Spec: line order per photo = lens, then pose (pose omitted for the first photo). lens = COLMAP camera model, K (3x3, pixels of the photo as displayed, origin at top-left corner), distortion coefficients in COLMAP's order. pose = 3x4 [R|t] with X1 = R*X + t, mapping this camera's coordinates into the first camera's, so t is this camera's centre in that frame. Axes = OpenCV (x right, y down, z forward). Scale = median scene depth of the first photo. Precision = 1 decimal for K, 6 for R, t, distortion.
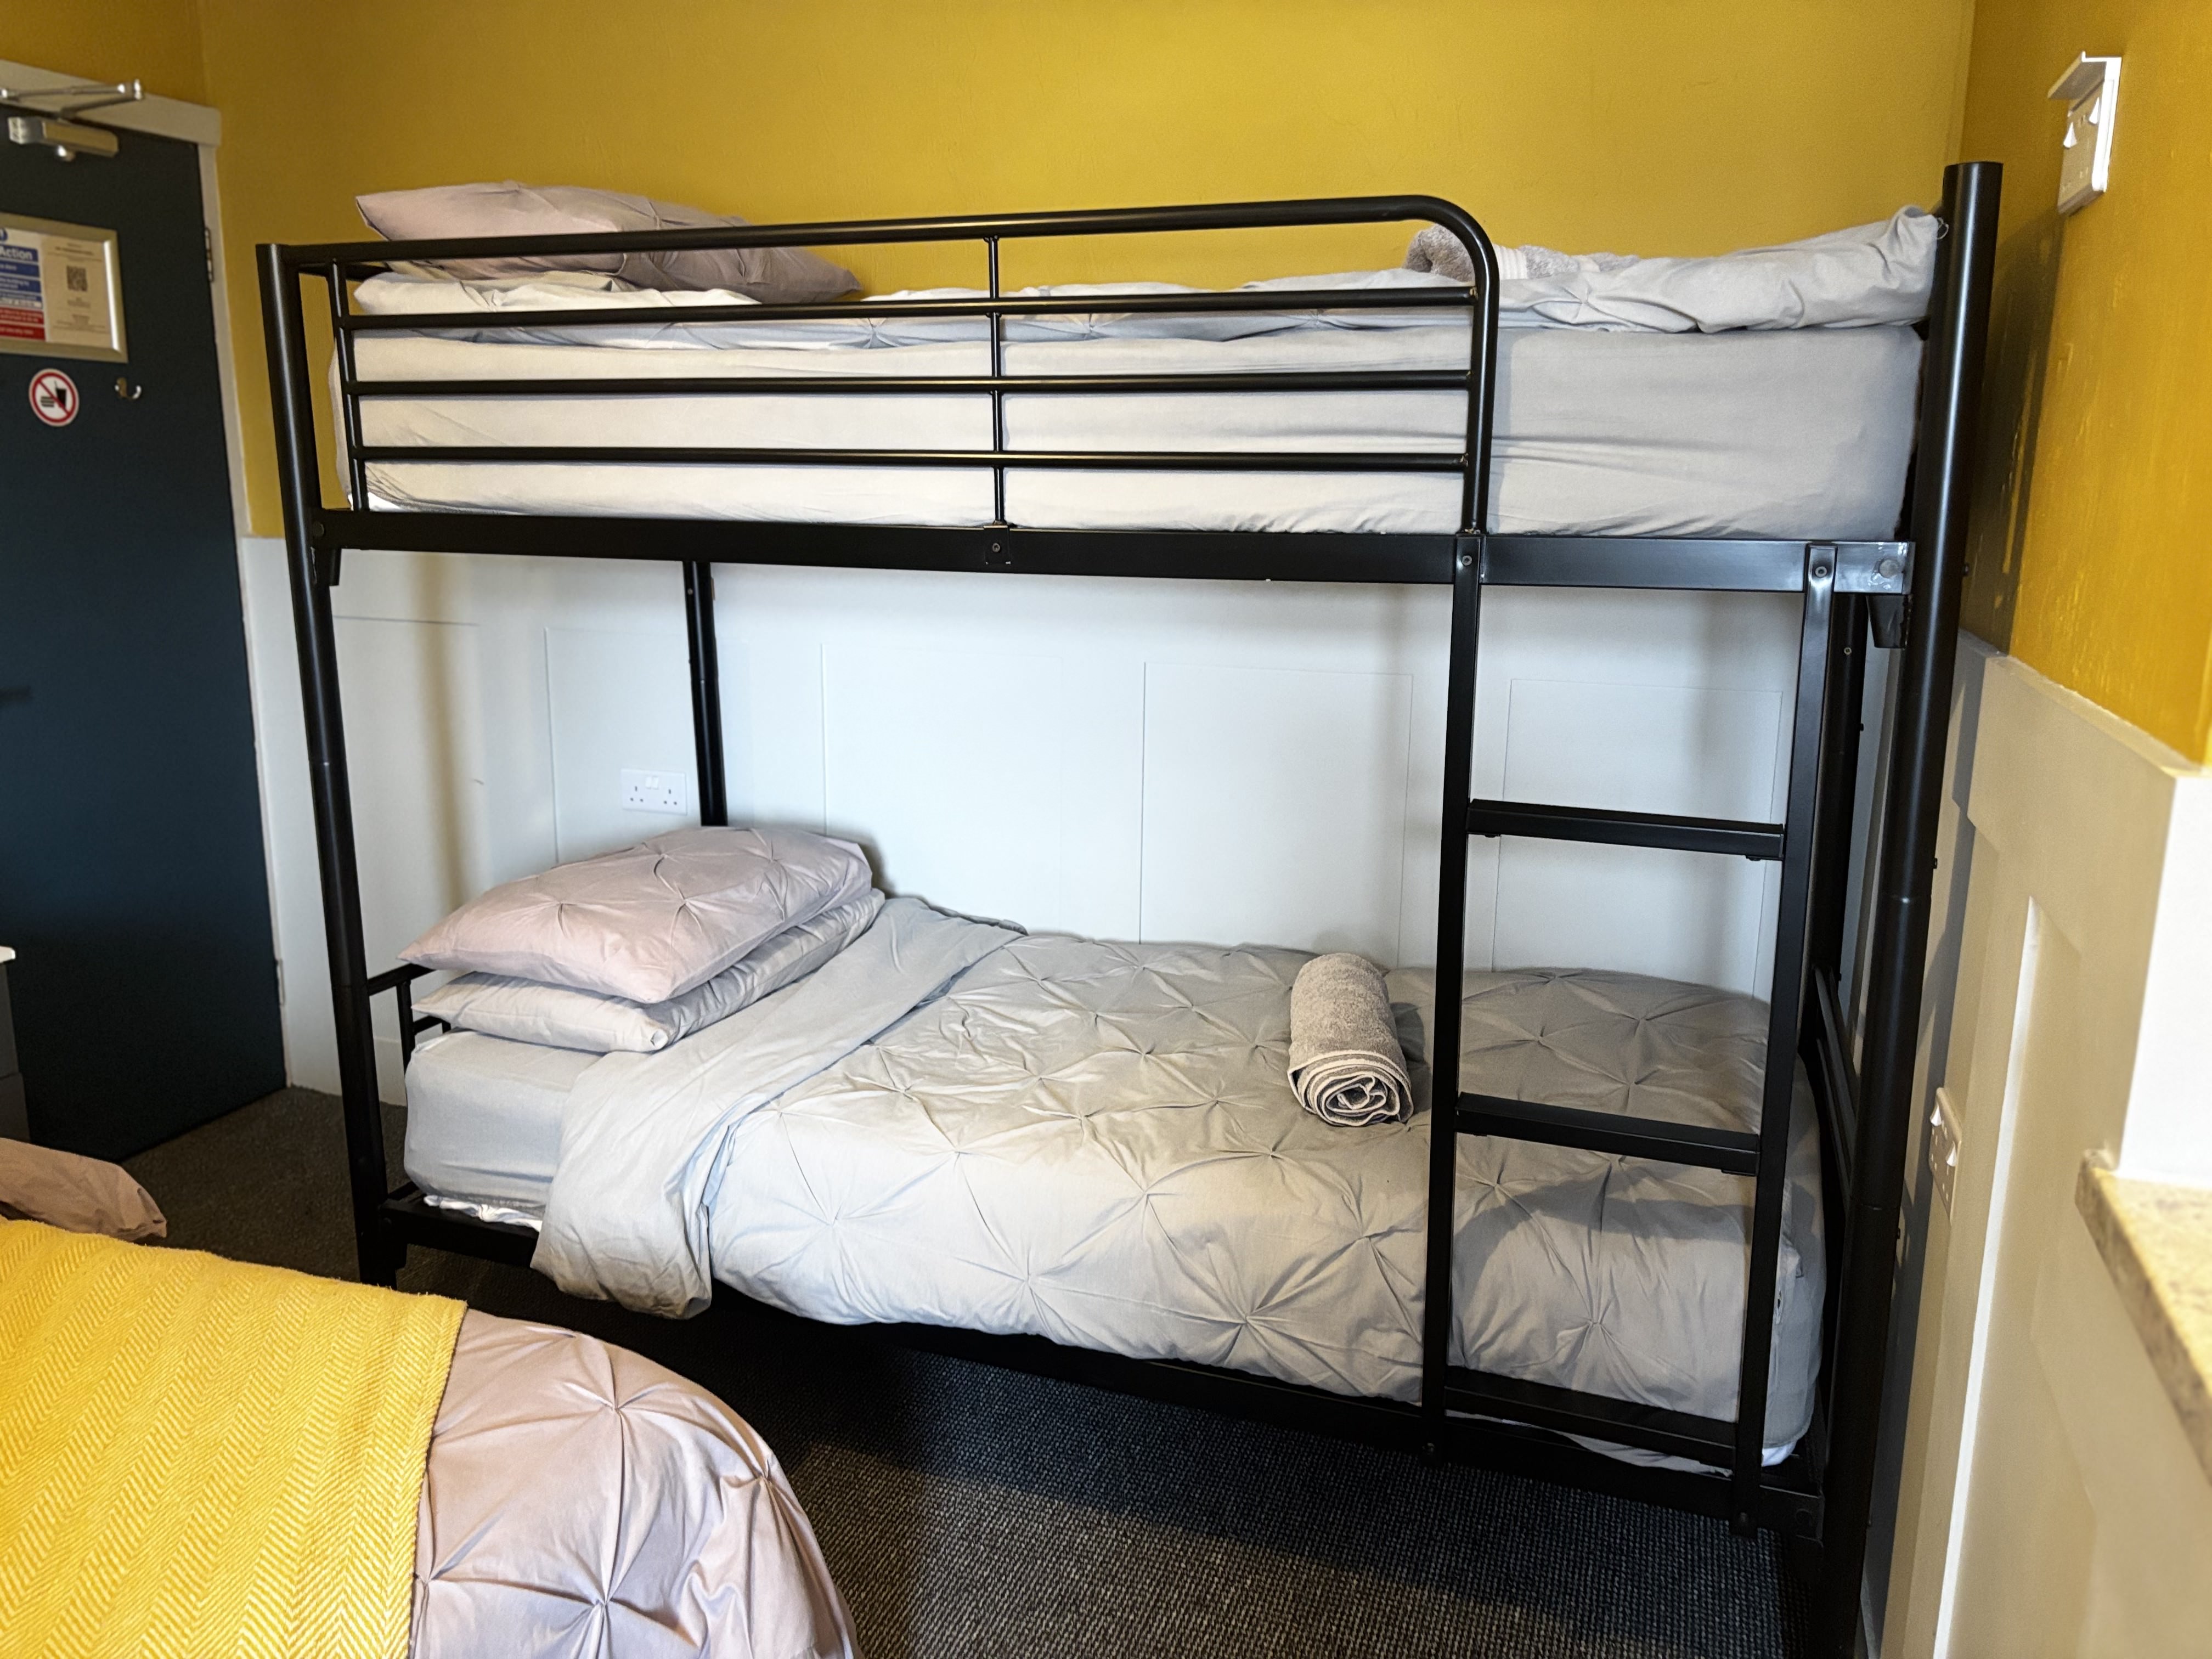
lens RADIAL K [[1677.5, 0, 1076.9], [0, 1677.5, 826.0], [0, 0, 1]] dist [0.053867, -0.059571]
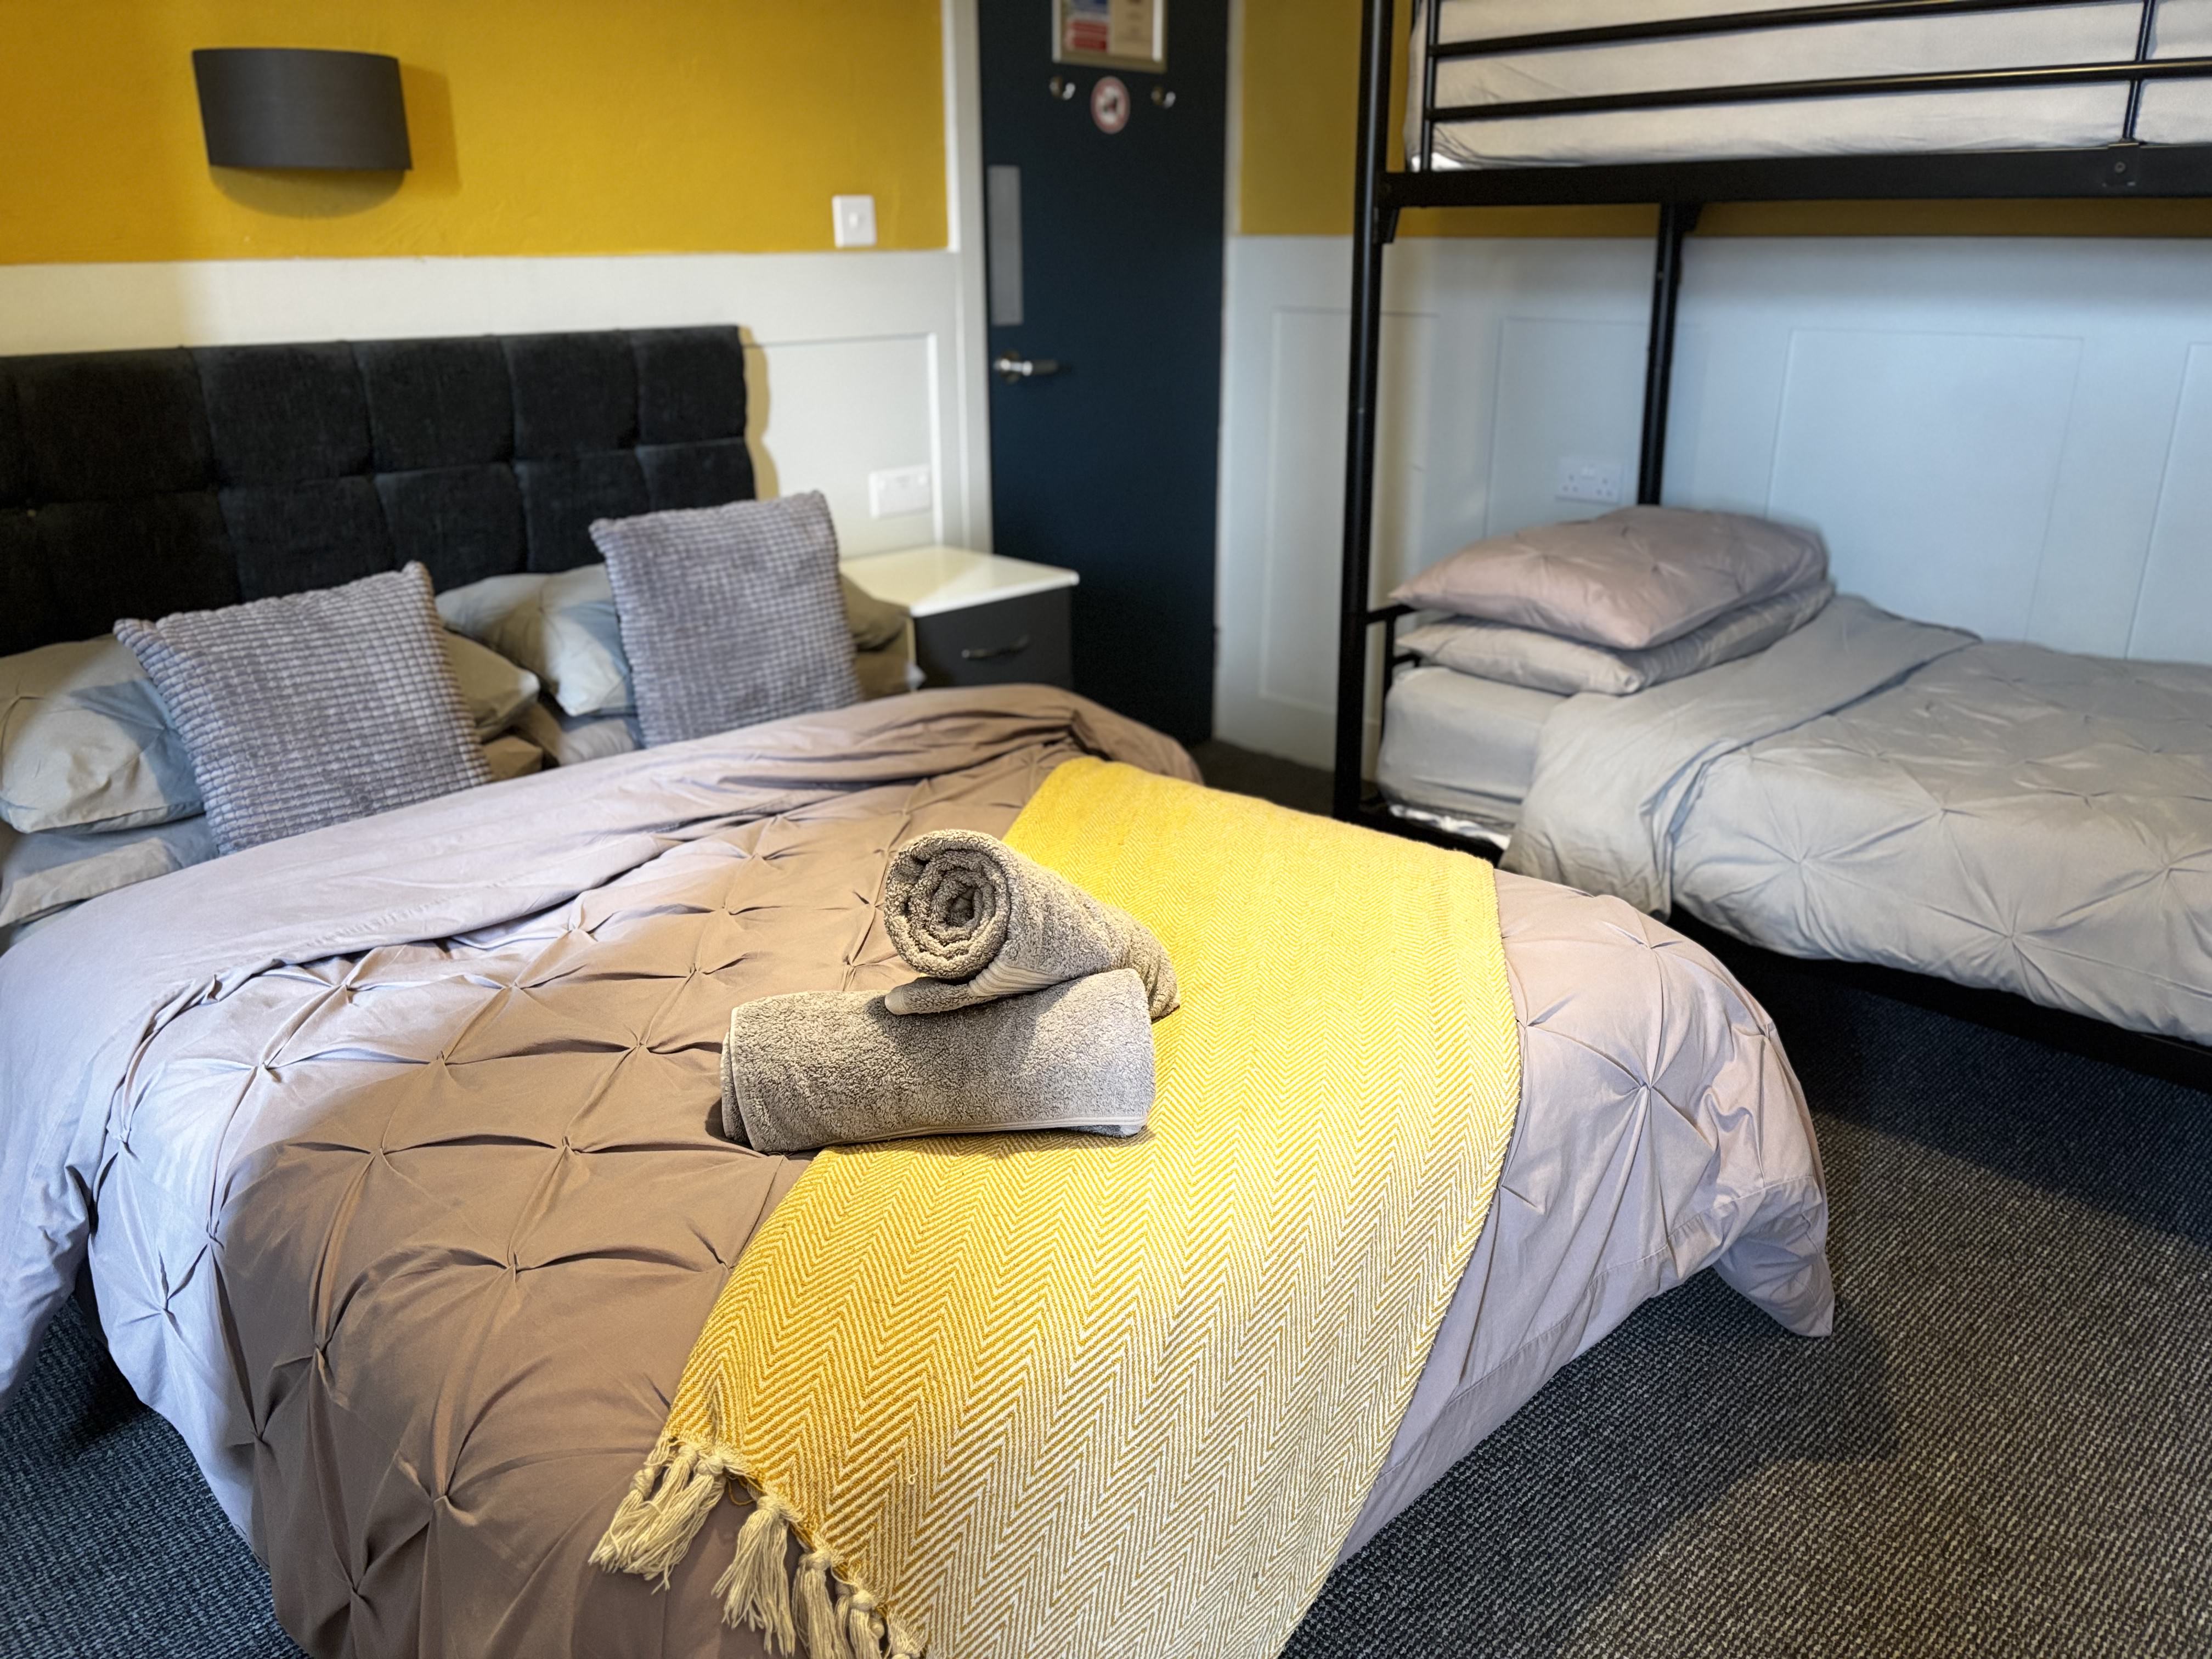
lens RADIAL K [[1666.8, 0, 1105.5], [0, 1666.8, 845.2], [0, 0, 1]] dist [0.009406, 0.003258]
pose [[0.901461, 0.136427, -0.410799, -0.102928], [-0.073593, 0.983521, 0.165136, 0.080400], [0.426559, -0.118632, 0.896646, -0.114071]]
